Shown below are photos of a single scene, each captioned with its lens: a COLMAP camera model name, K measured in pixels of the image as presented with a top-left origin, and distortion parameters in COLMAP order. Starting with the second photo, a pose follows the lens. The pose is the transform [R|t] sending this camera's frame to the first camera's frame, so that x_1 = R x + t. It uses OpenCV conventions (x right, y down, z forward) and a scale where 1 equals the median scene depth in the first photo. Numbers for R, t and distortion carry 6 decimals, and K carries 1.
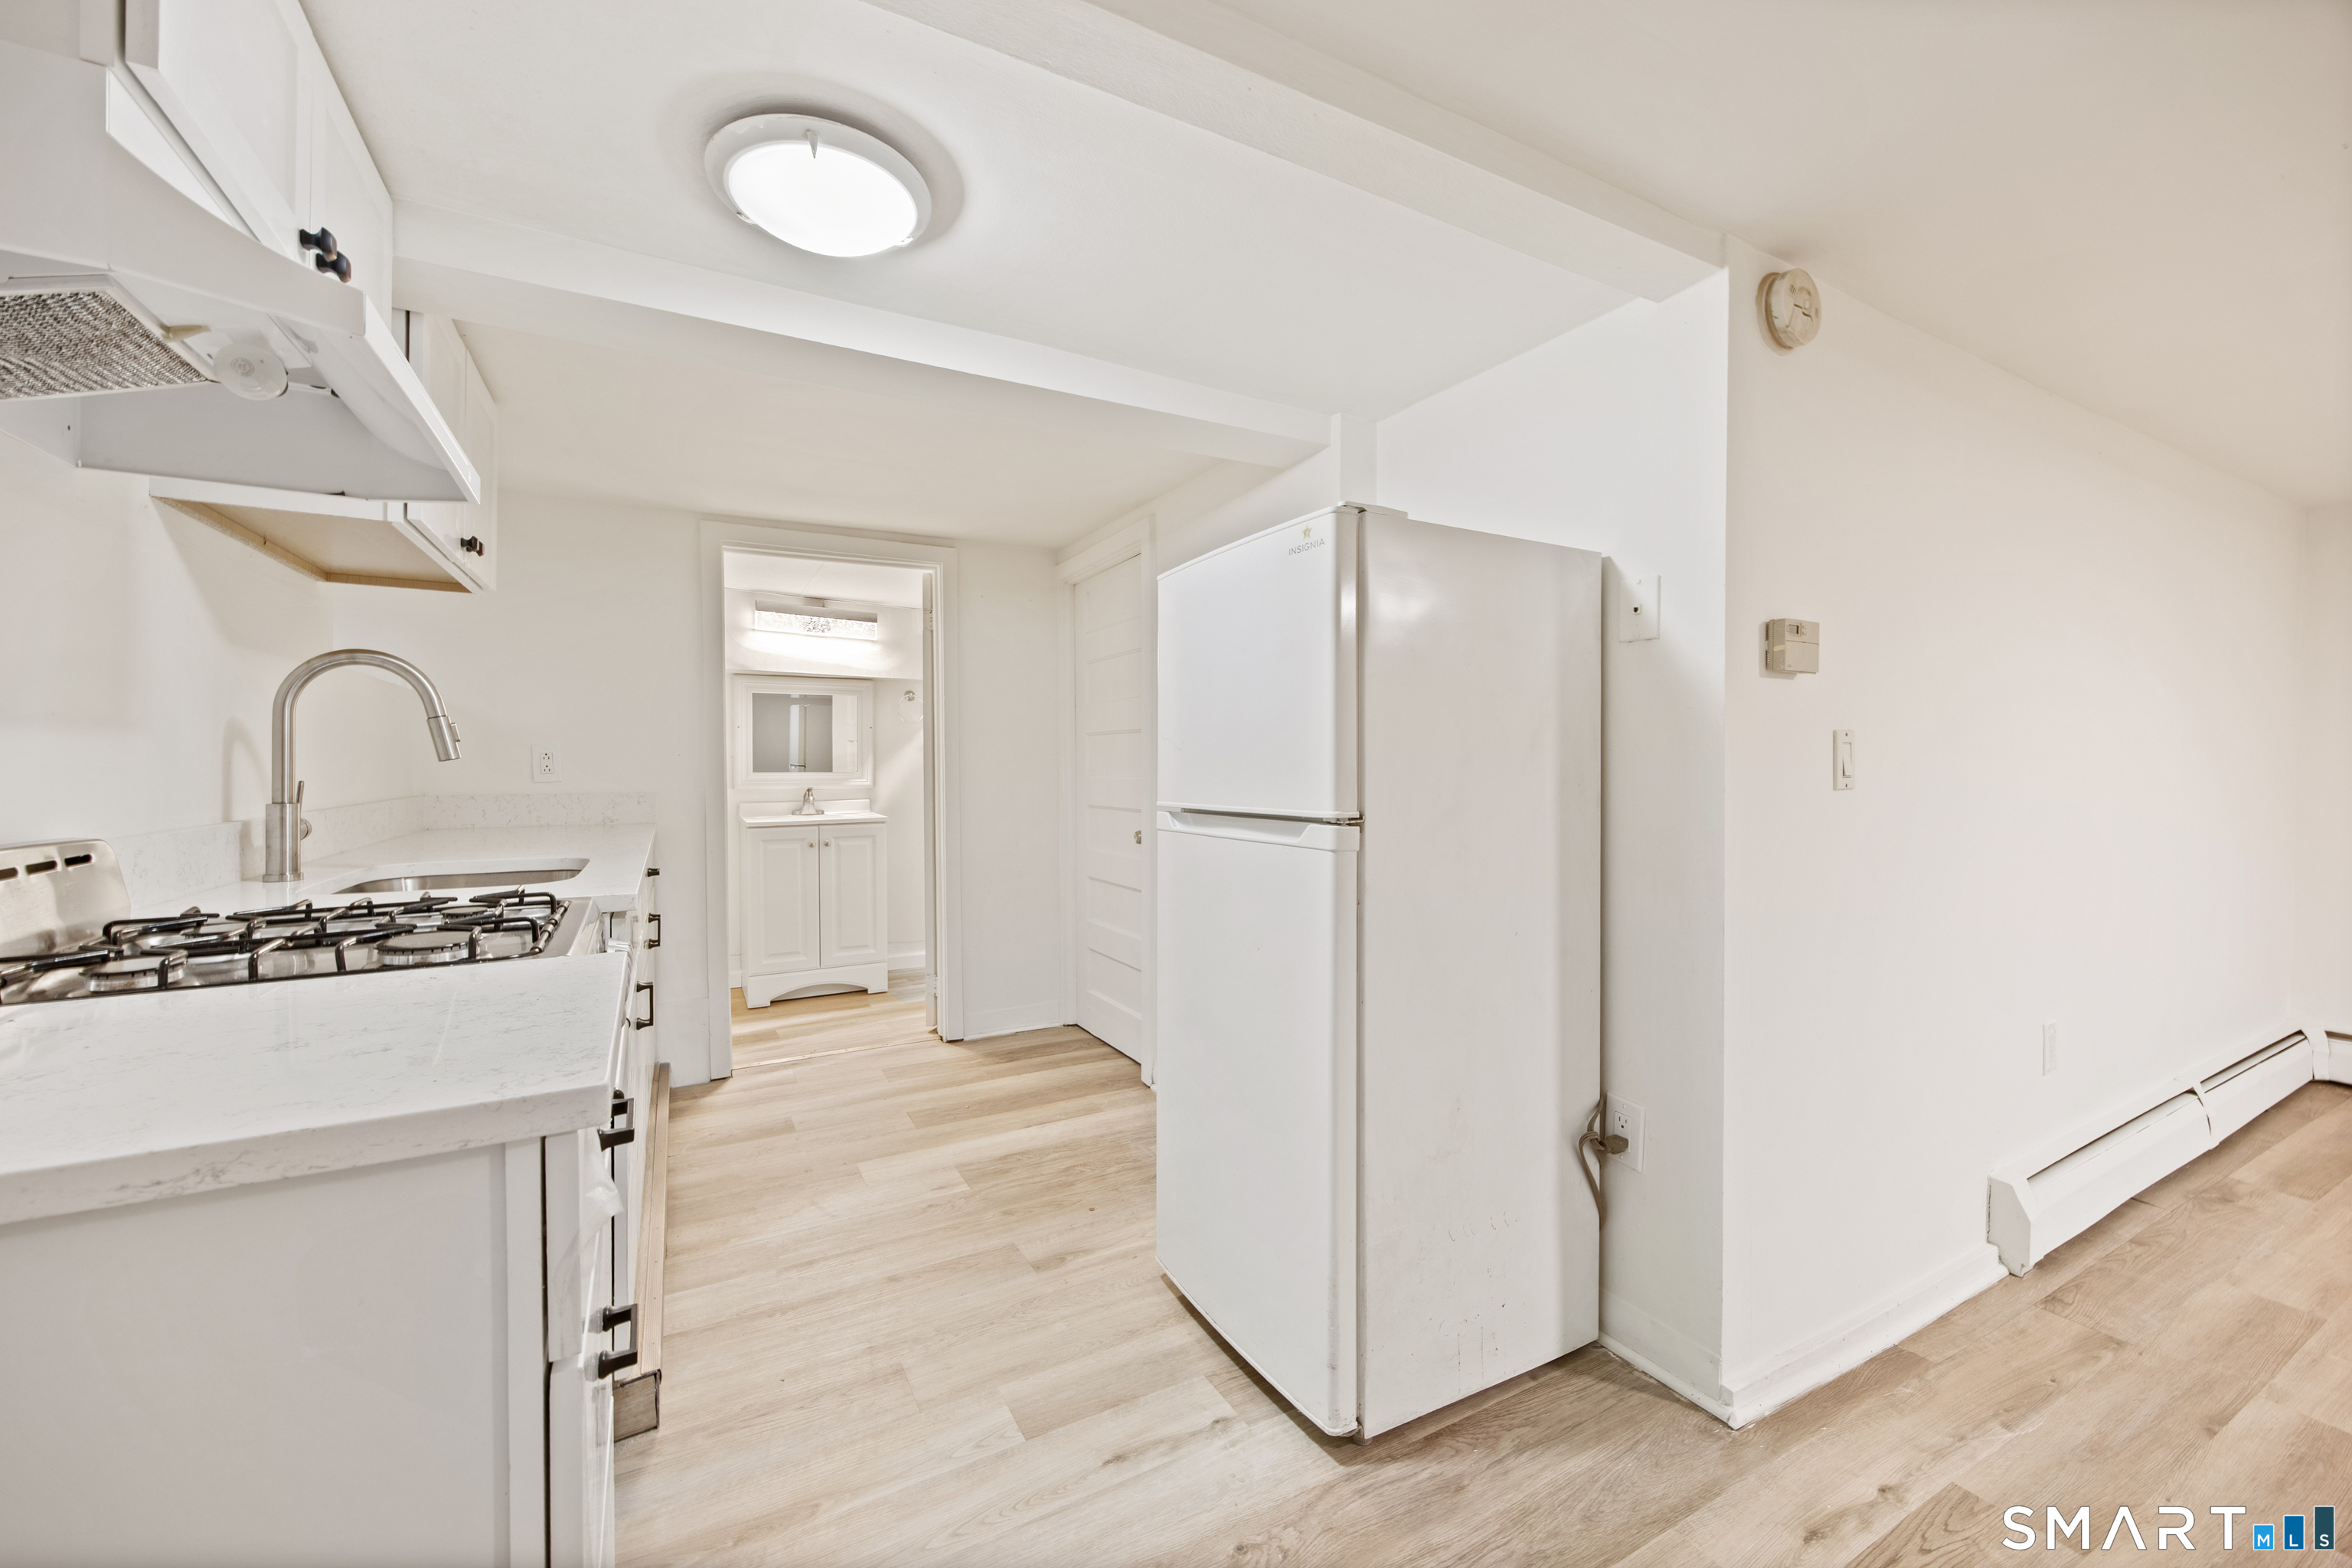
lens RADIAL K [[924.5, 0, 1167.6], [0, 924.5, 766.2], [0, 0, 1]] dist [0.000743, 0.000082]
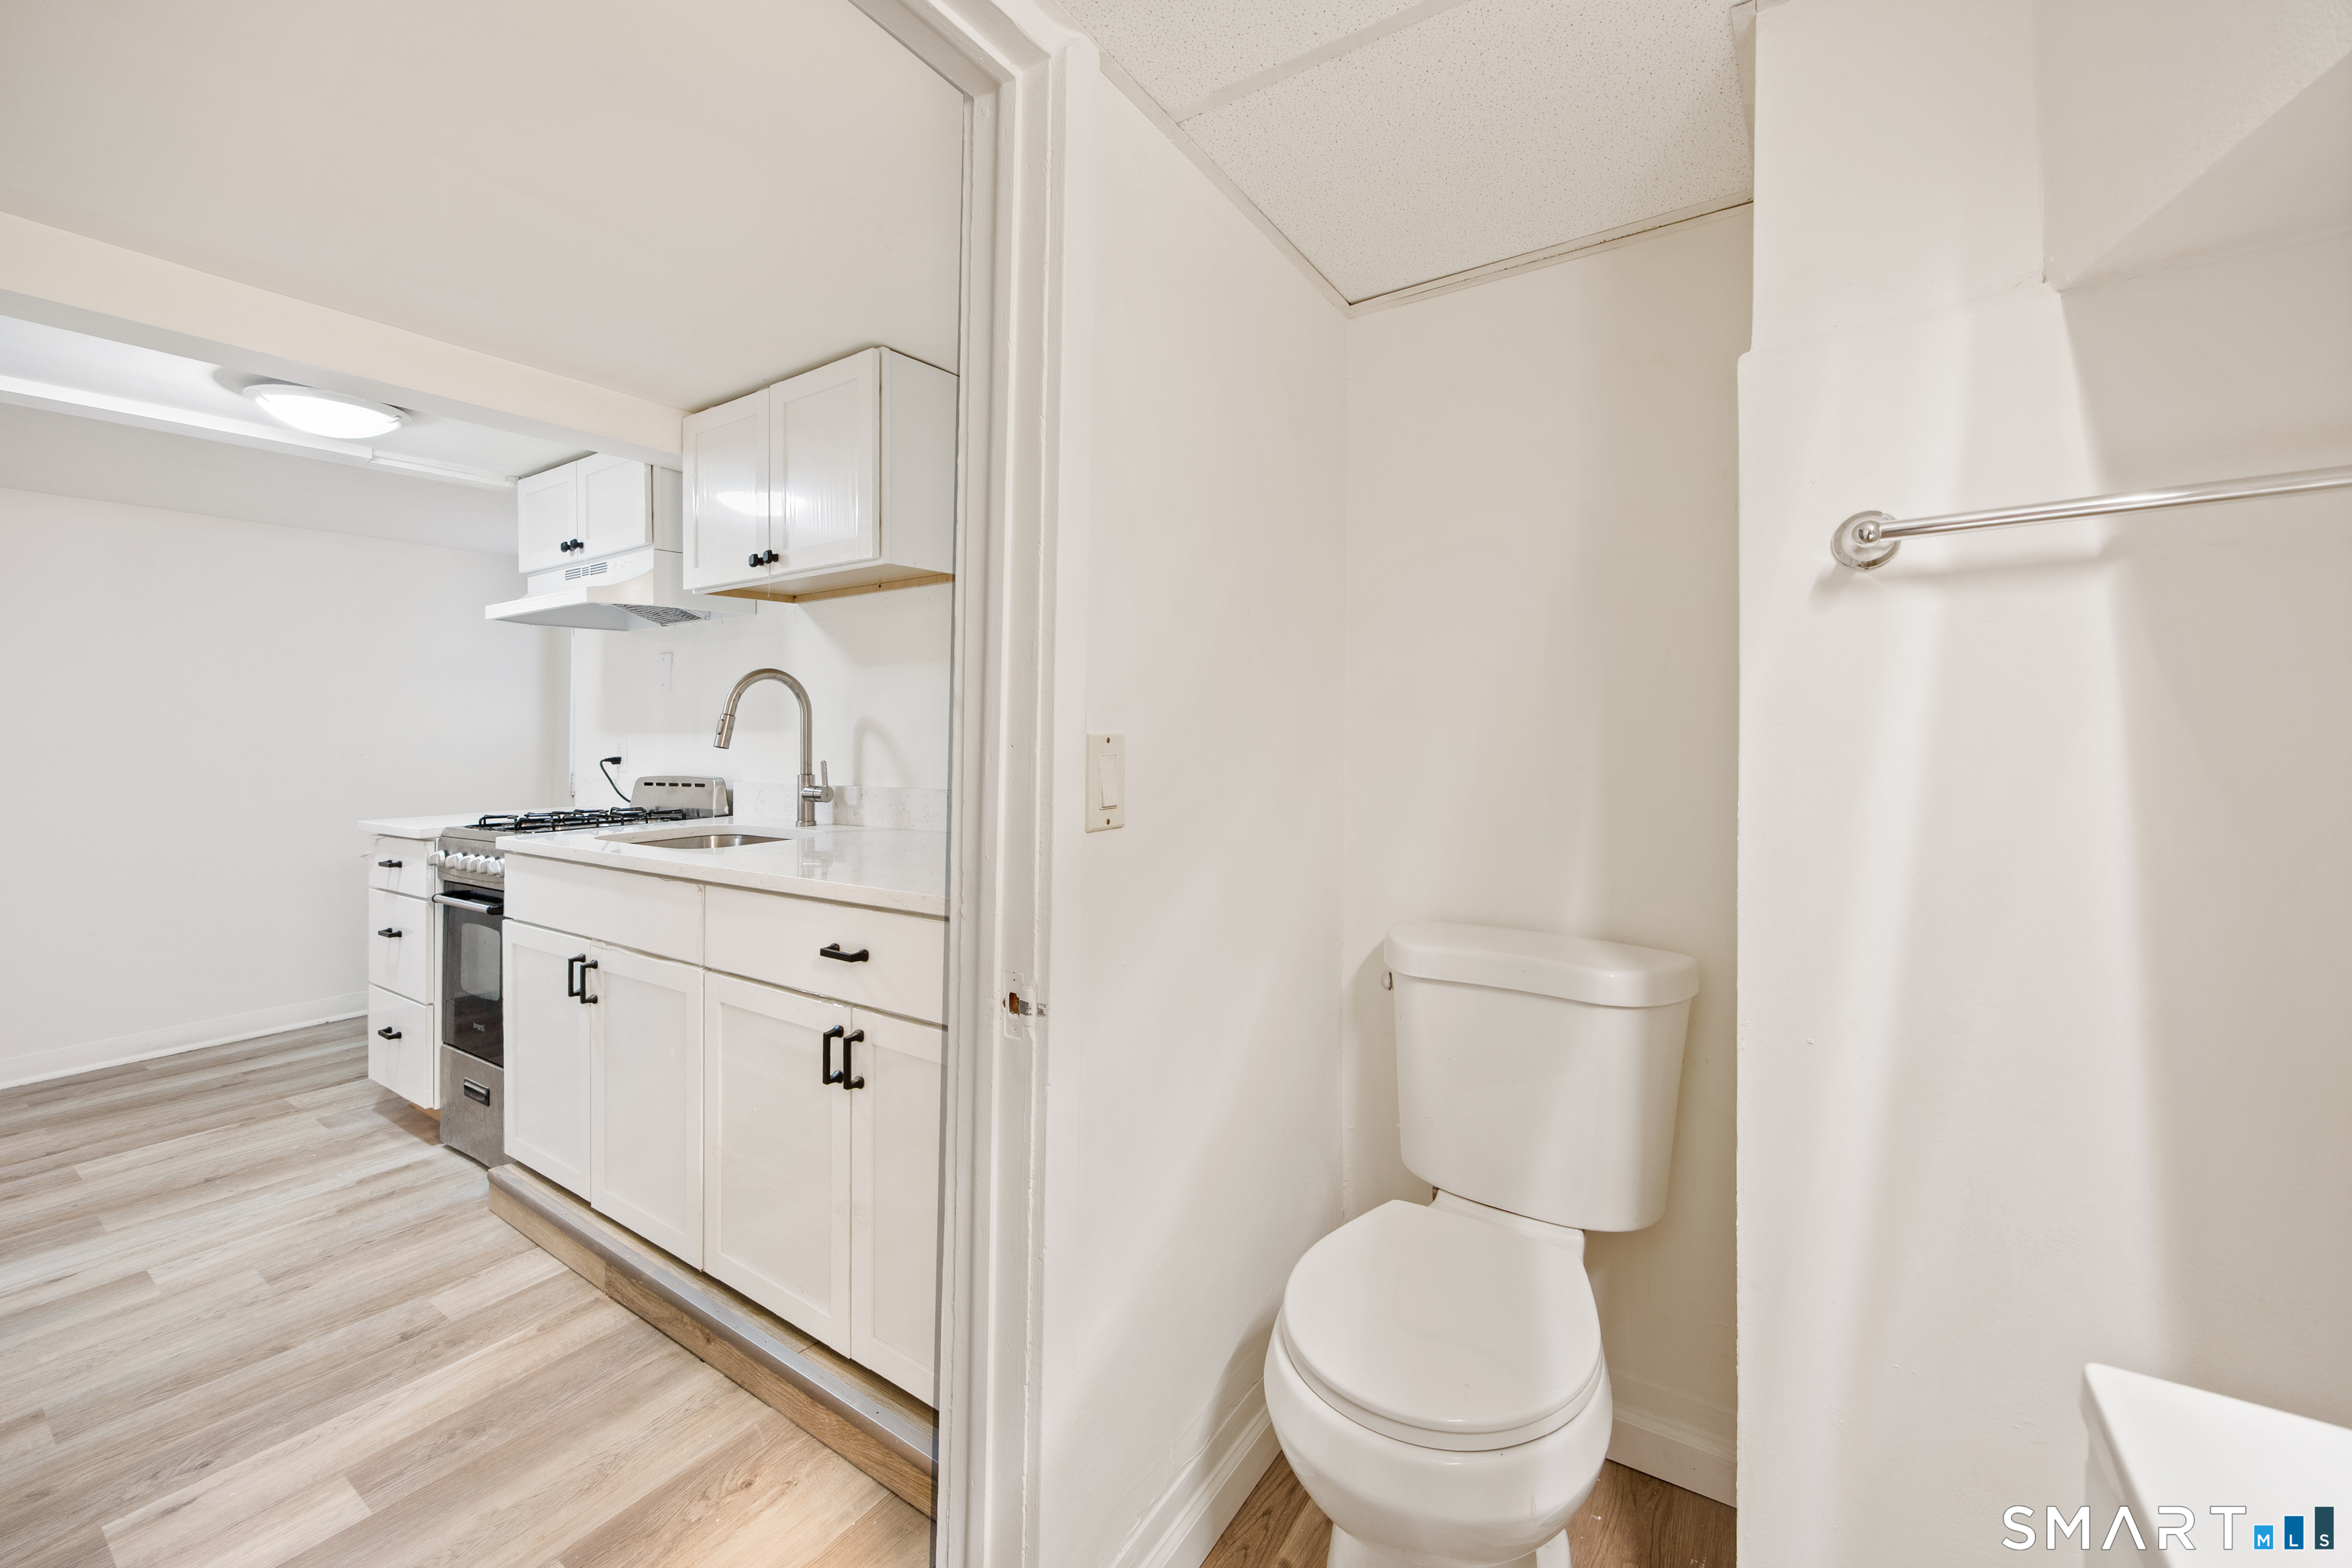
lens RADIAL K [[967.6, 0, 1213.4], [0, 967.6, 725.8], [0, 0, 1]] dist [-0.001790, -0.000384]
pose [[-0.887151, 0.020274, -0.461033, -0.664030], [0.015455, 0.999779, 0.014225, -0.041108], [0.461220, 0.005494, -0.887269, 2.187271]]
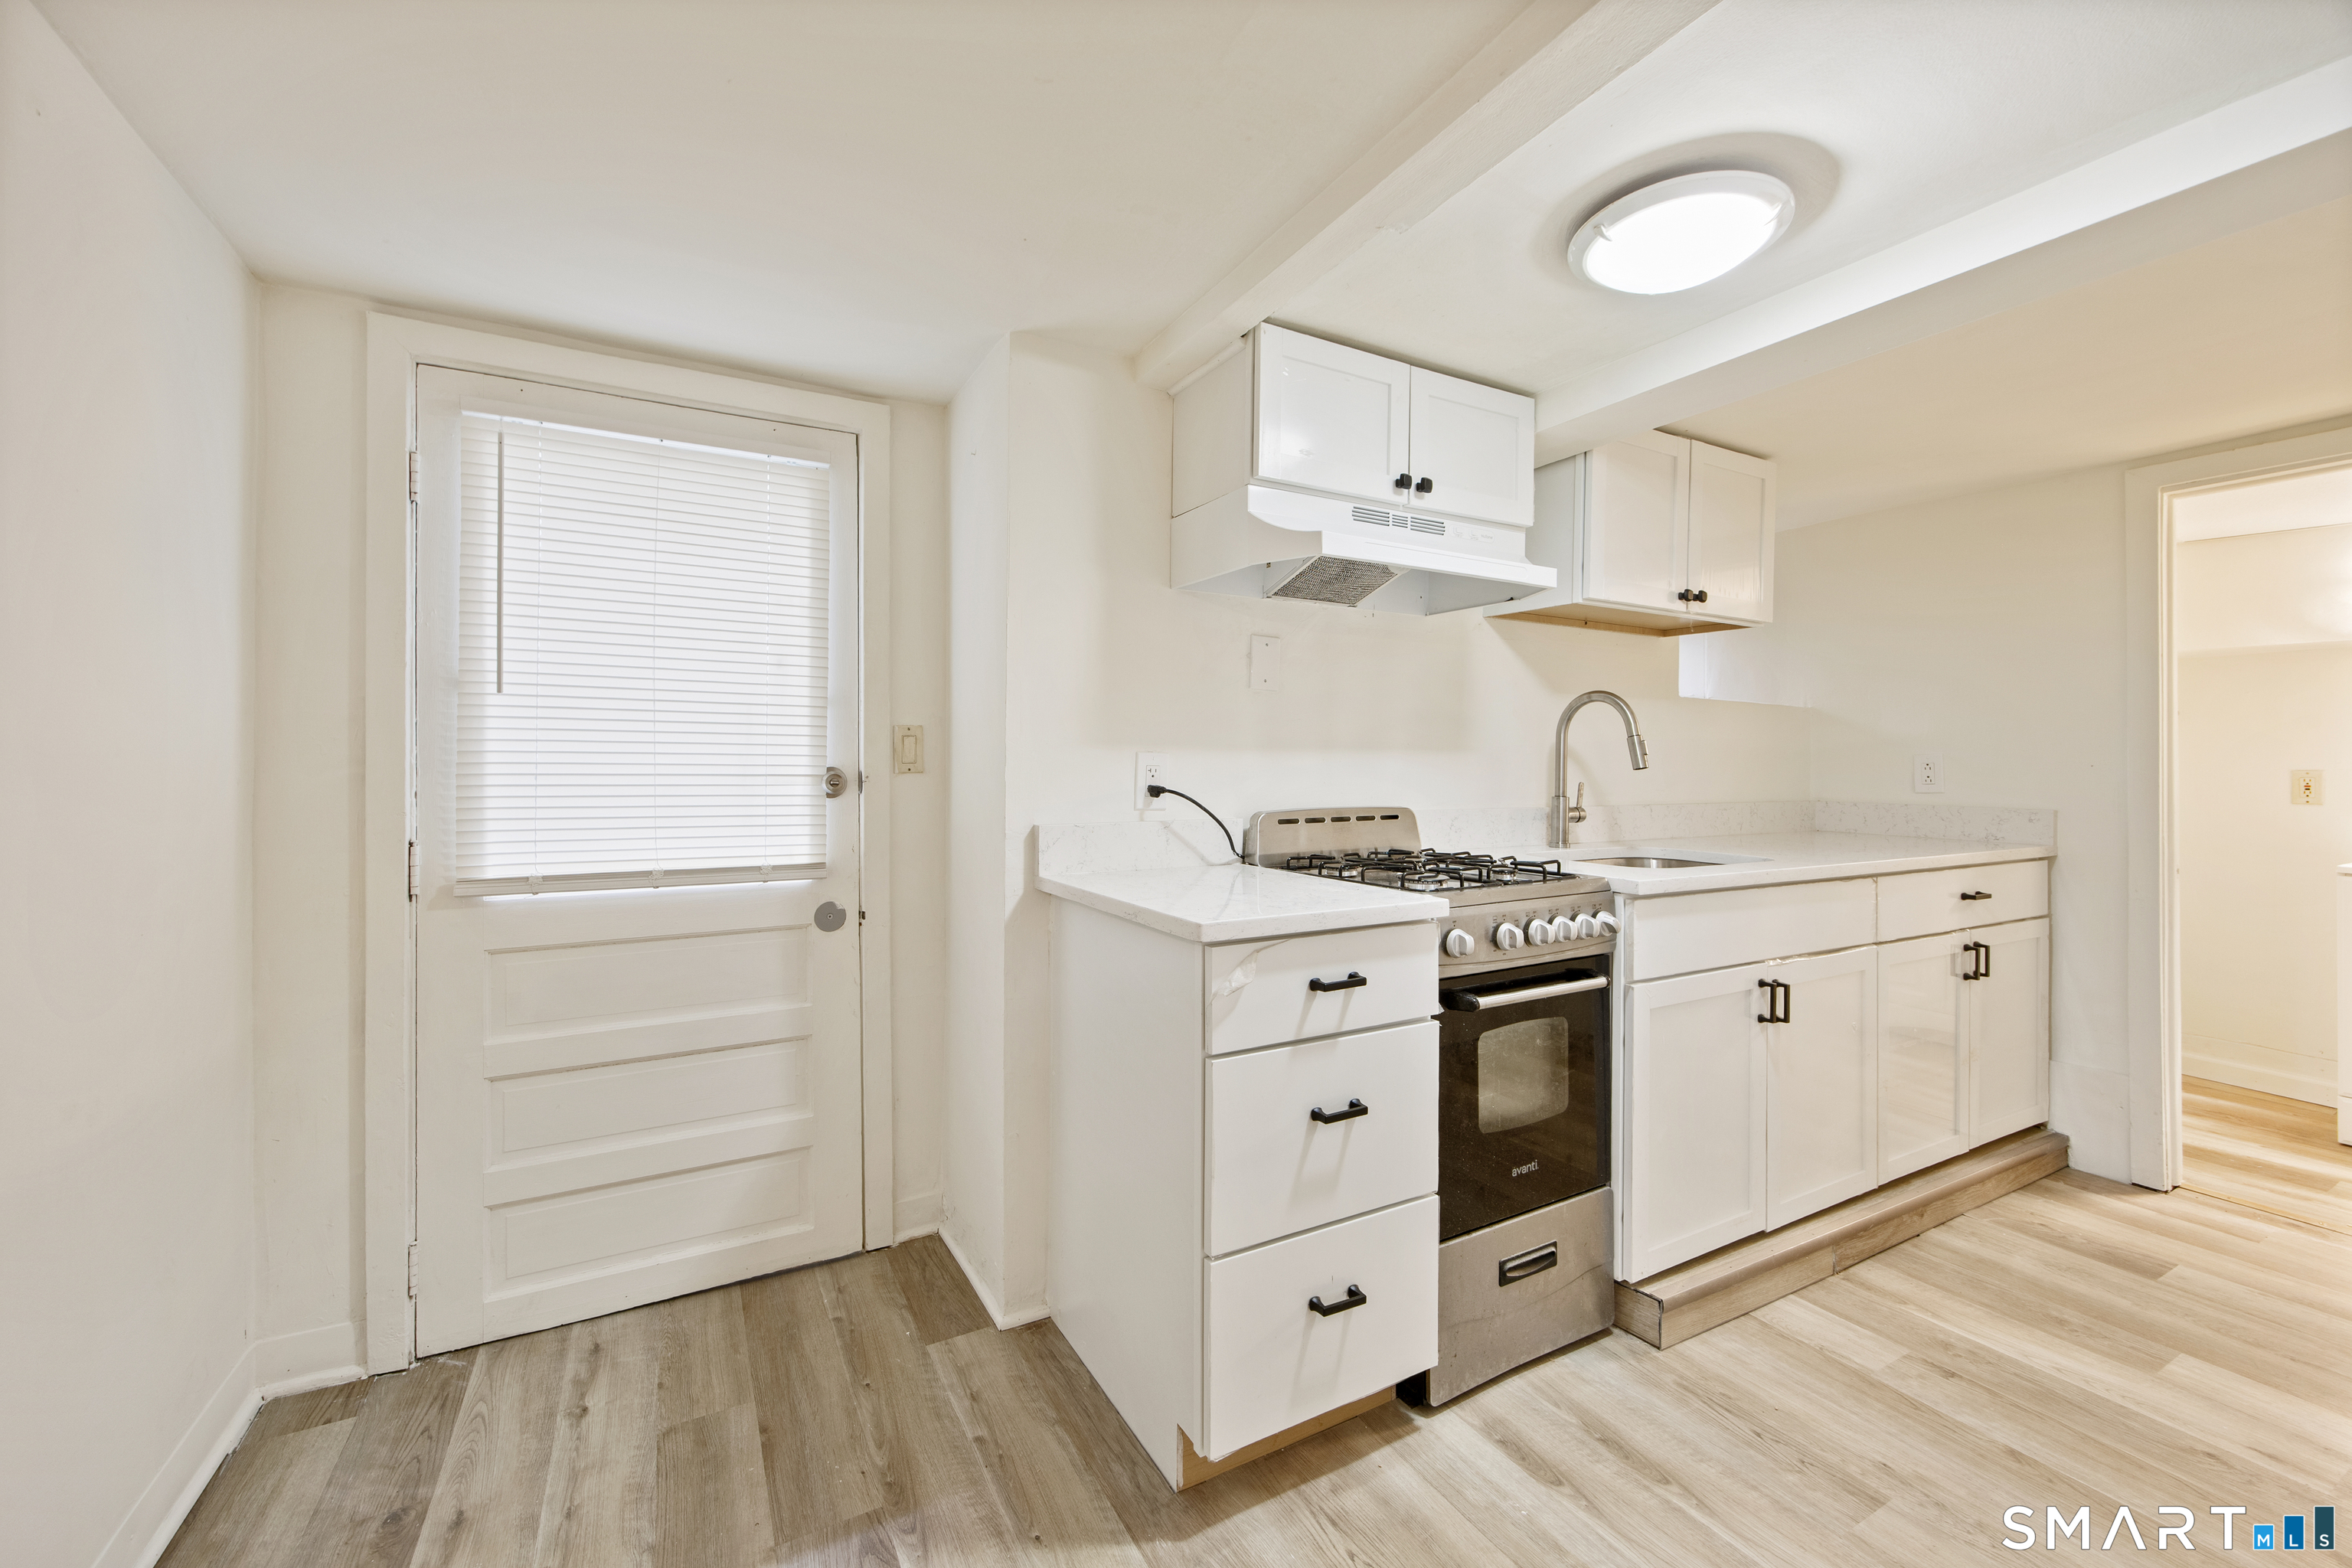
lens RADIAL K [[924.5, 0, 1167.6], [0, 924.5, 766.2], [0, 0, 1]] dist [0.000743, 0.000082]
pose [[0.001902, 0.009981, -0.999948, 0.453127], [-0.017074, 0.999805, 0.009947, -0.011183], [0.999852, 0.017054, 0.002072, 0.281474]]
